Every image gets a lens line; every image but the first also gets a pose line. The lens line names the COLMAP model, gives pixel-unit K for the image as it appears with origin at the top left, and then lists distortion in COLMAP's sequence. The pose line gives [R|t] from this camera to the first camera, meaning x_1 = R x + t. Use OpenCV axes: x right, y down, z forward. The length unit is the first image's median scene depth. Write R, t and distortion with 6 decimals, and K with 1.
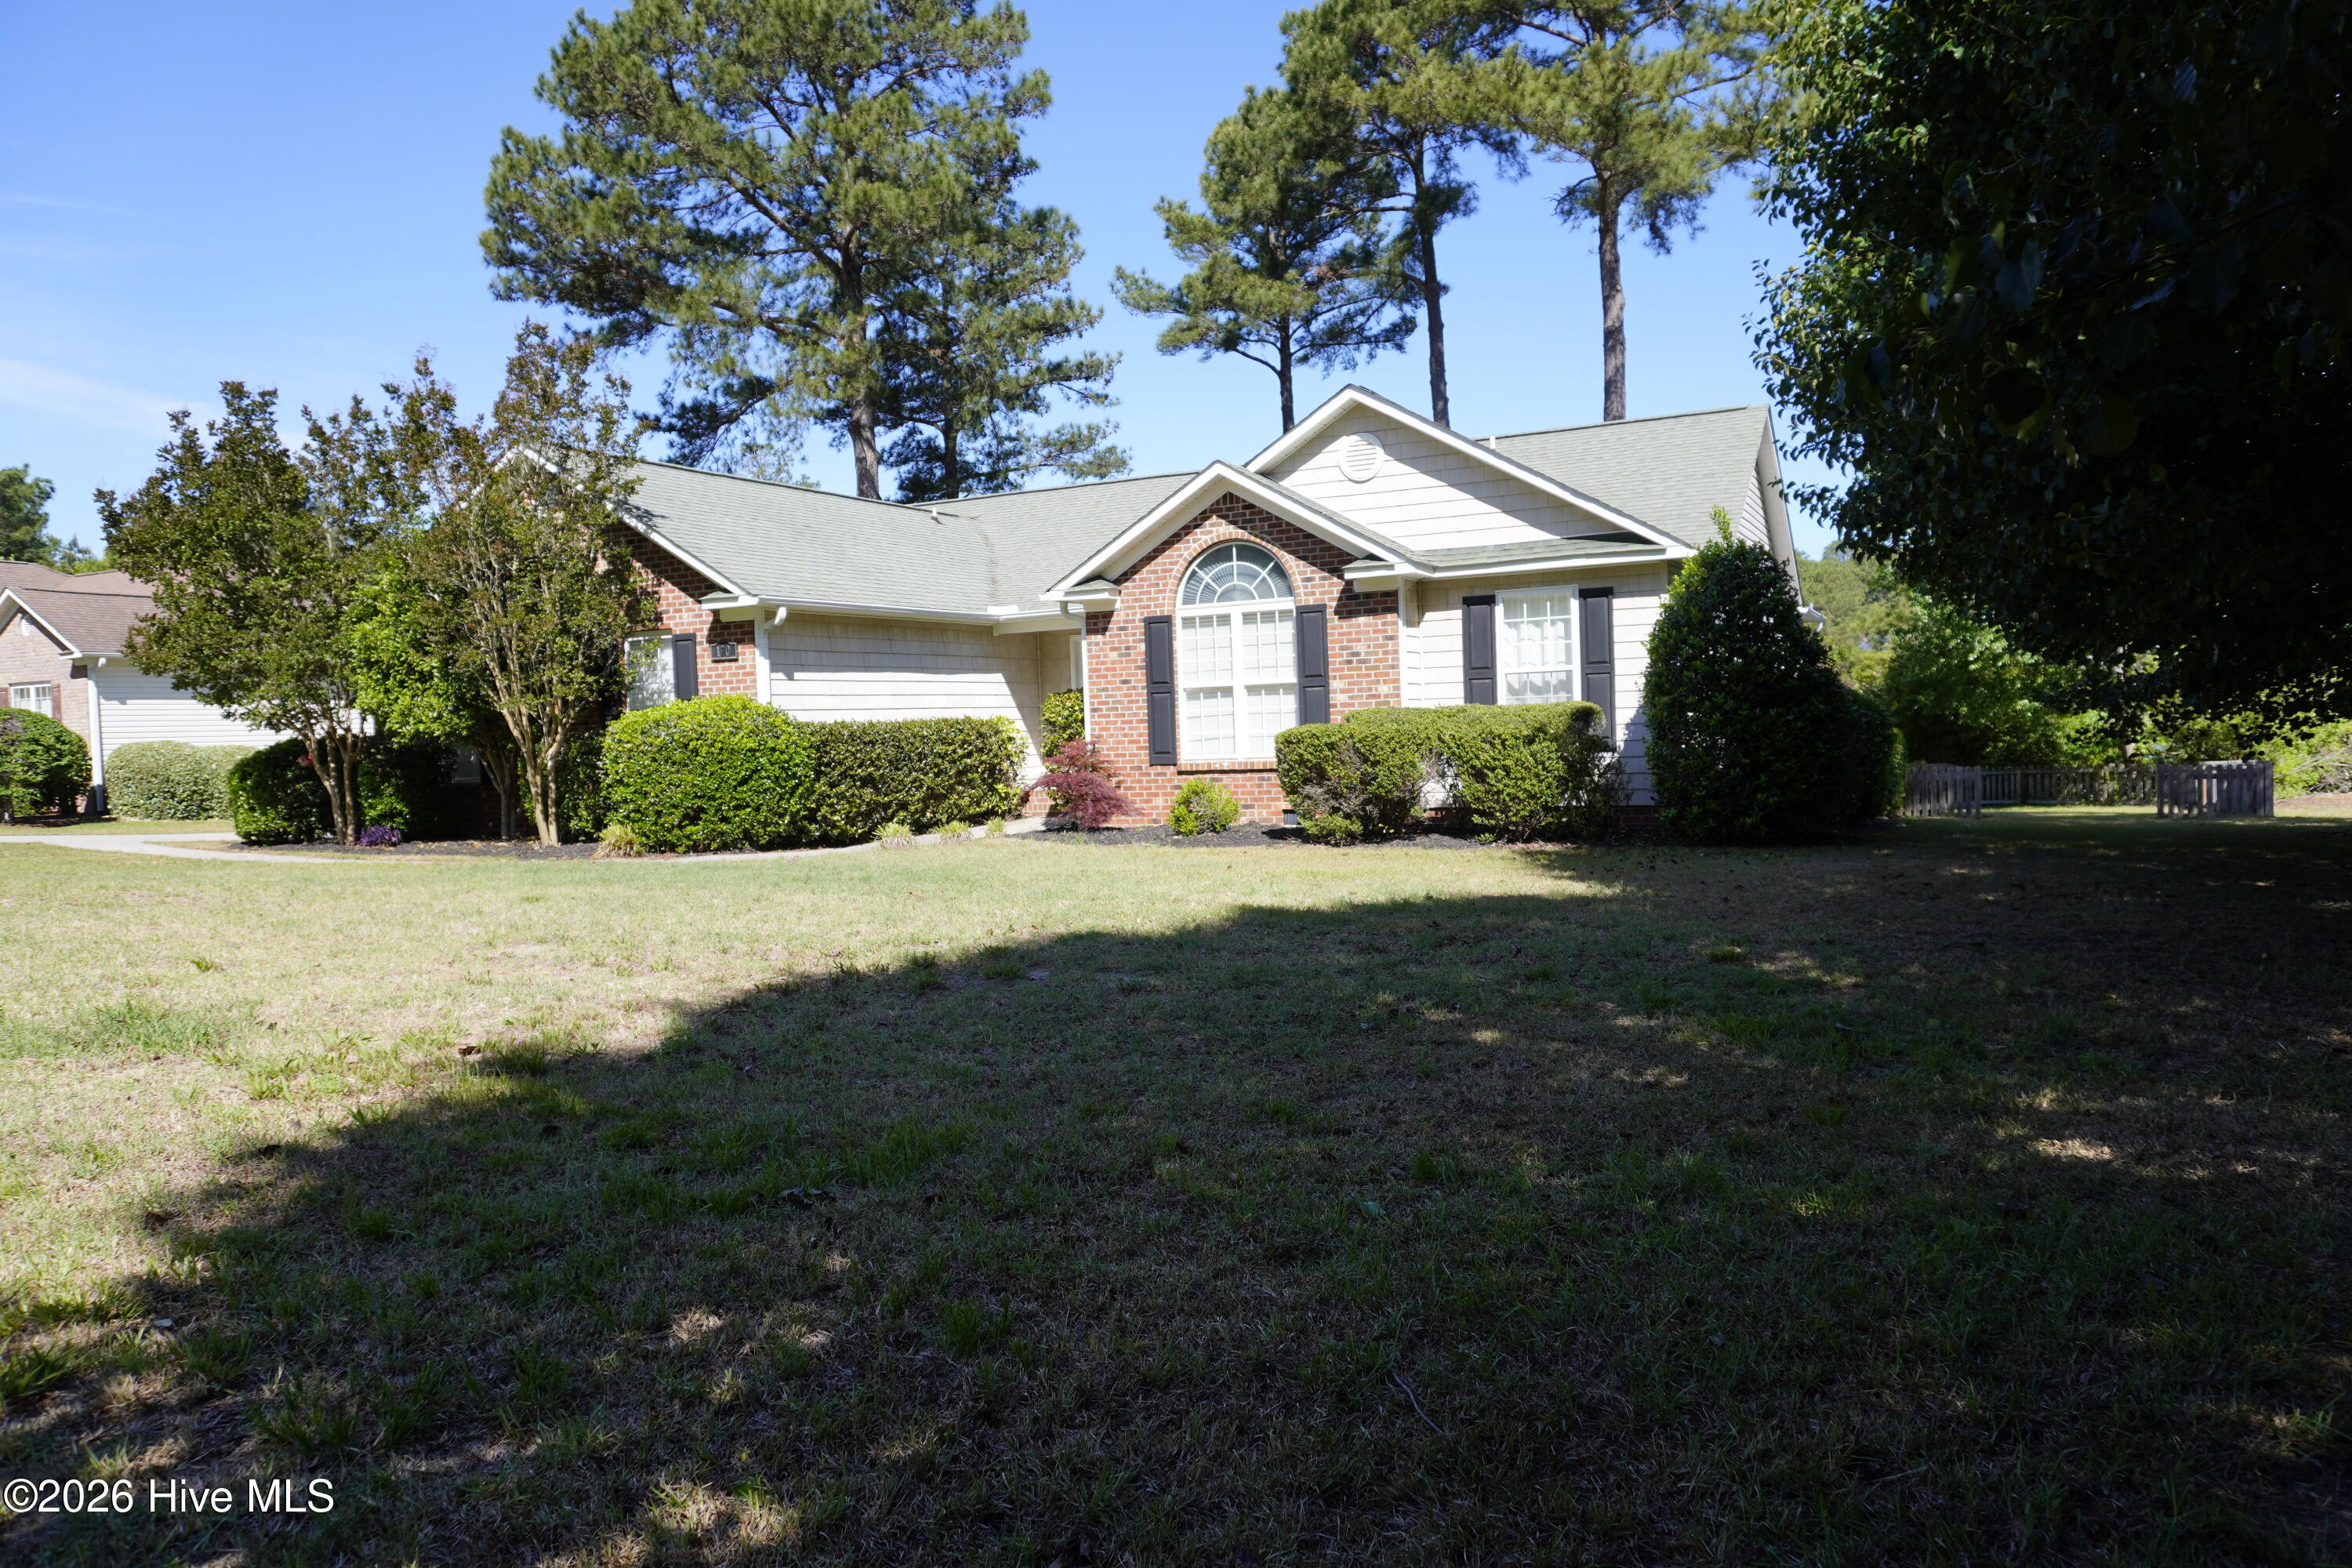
lens RADIAL K [[1582.2, 0, 1176.3], [0, 1582.2, 777.5], [0, 0, 1]] dist [-0.045176, 0.031120]
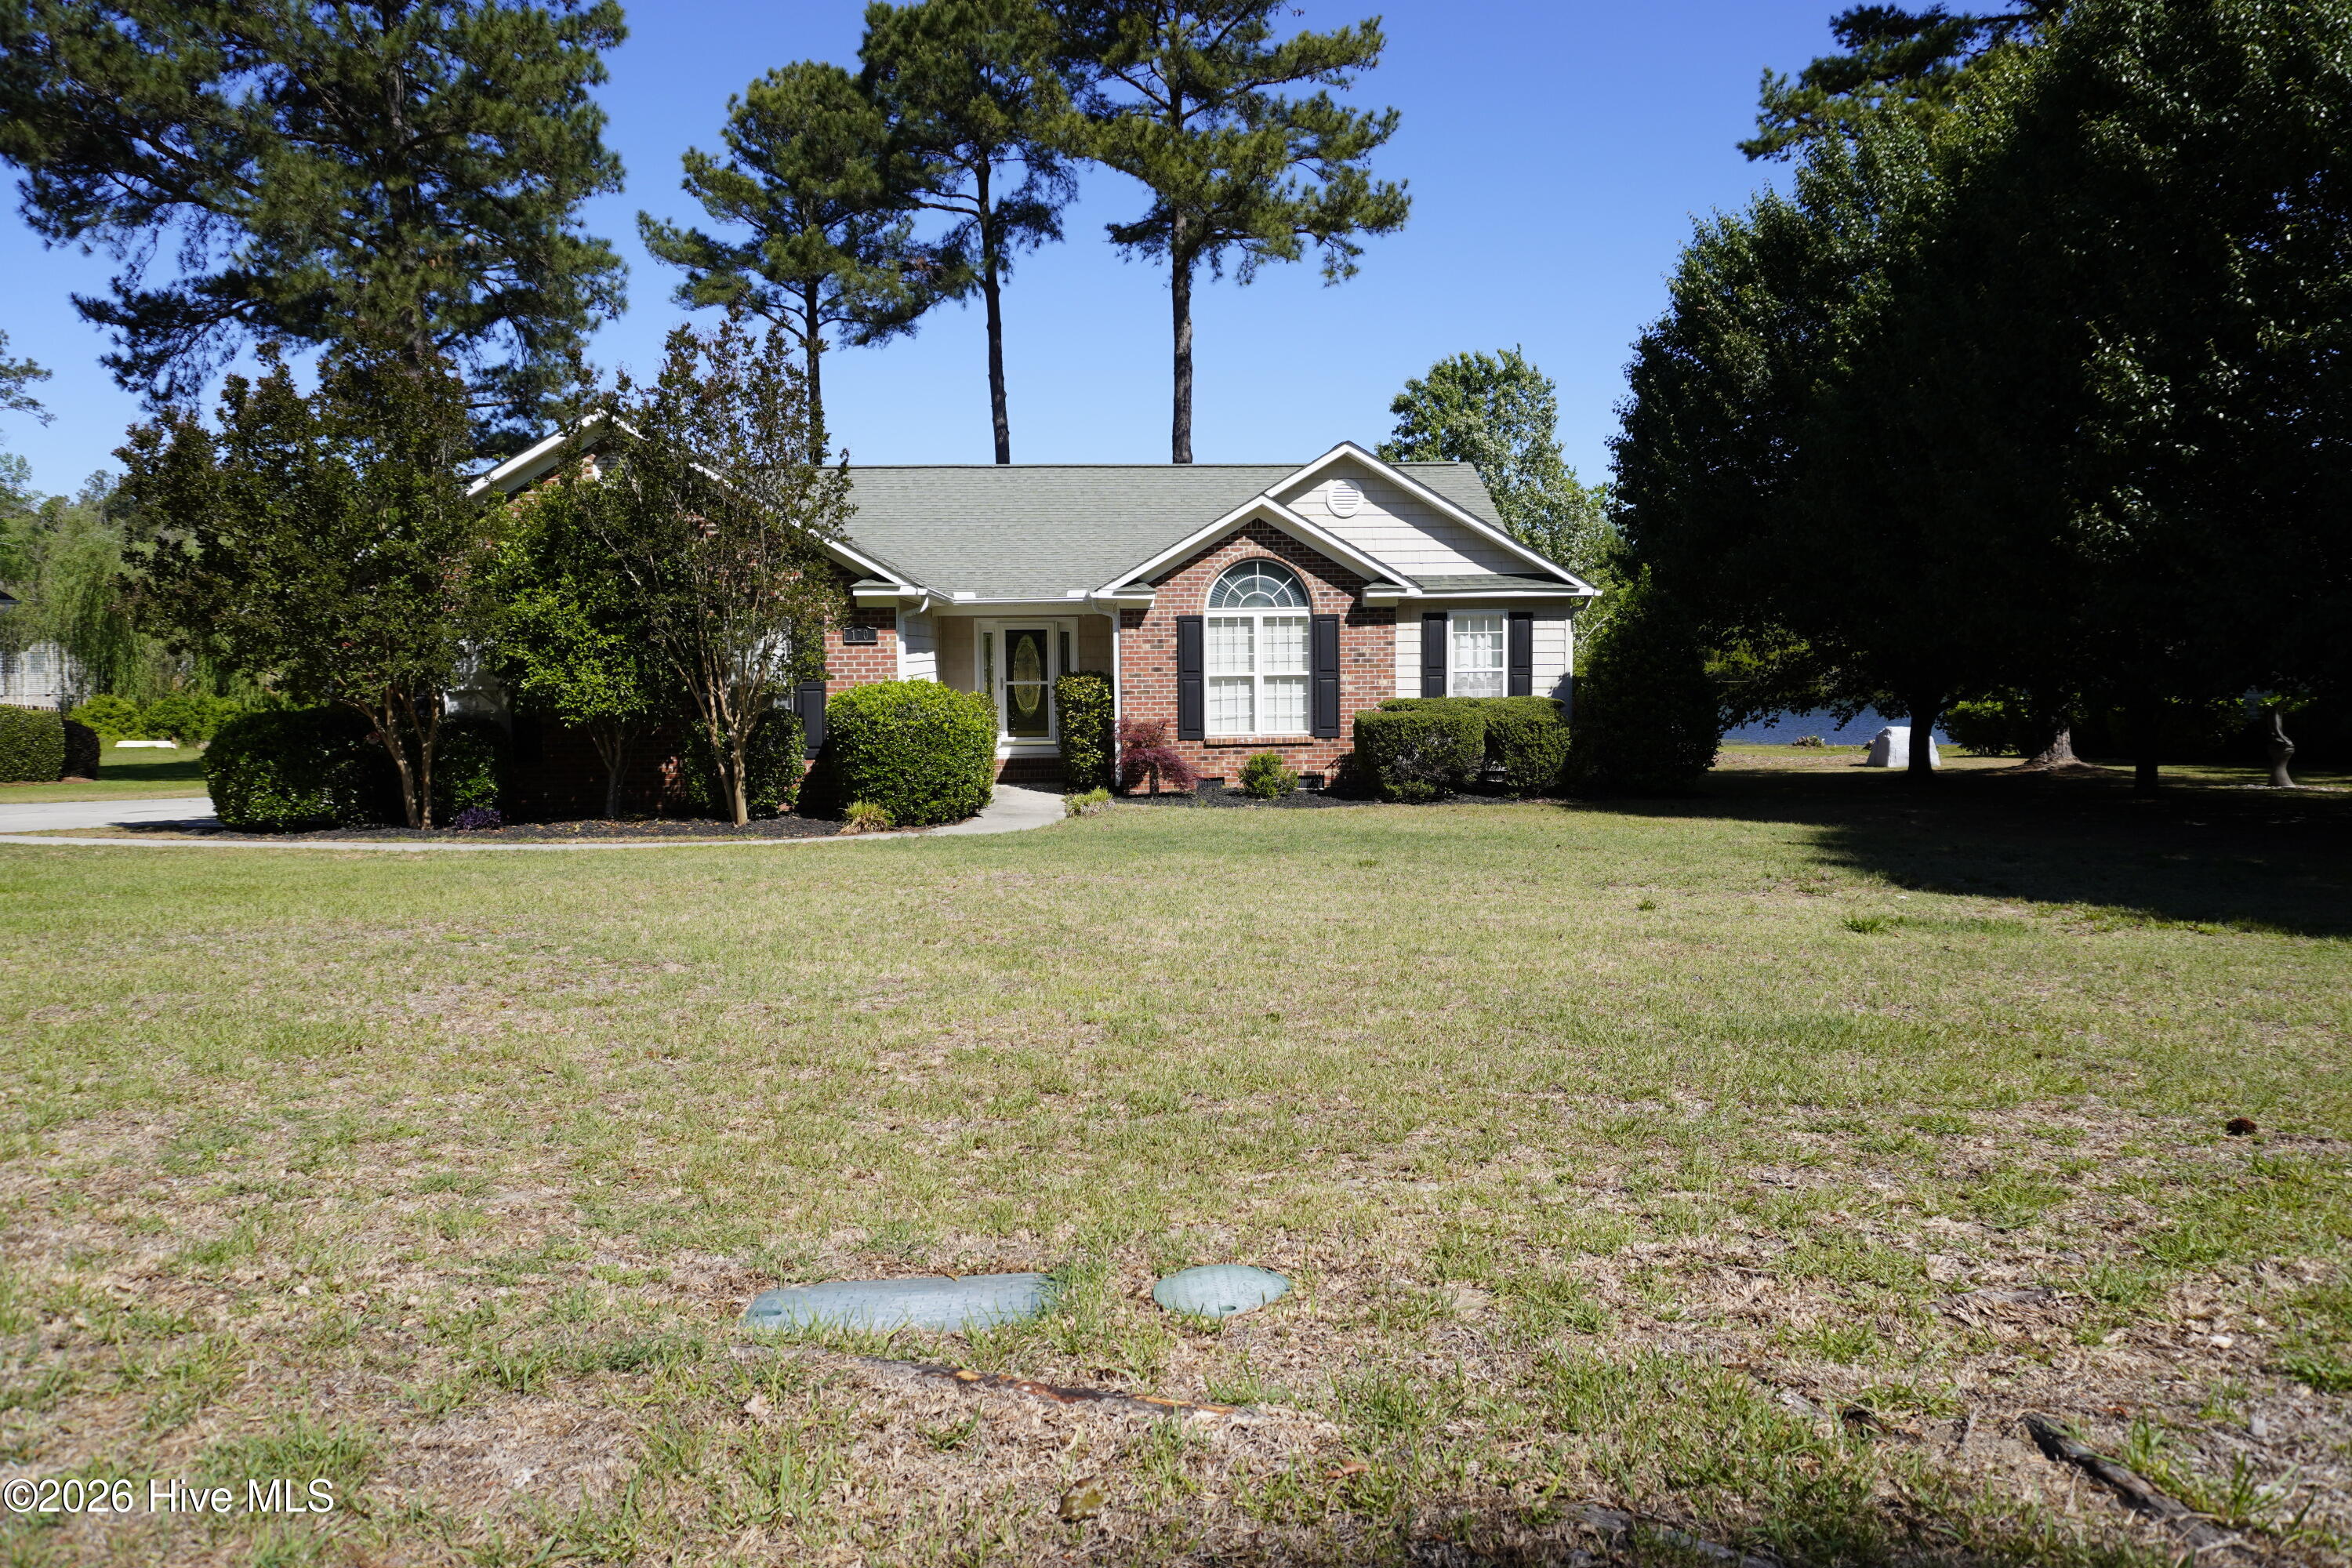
lens RADIAL K [[1582.2, 0, 1176.3], [0, 1582.2, 789.9], [0, 0, 1]] dist [-0.045176, 0.031120]
pose [[0.853669, -0.019203, 0.520462, -0.664462], [-0.002443, 0.999161, 0.040872, -0.019684], [-0.520810, -0.036163, 0.852906, -0.022365]]
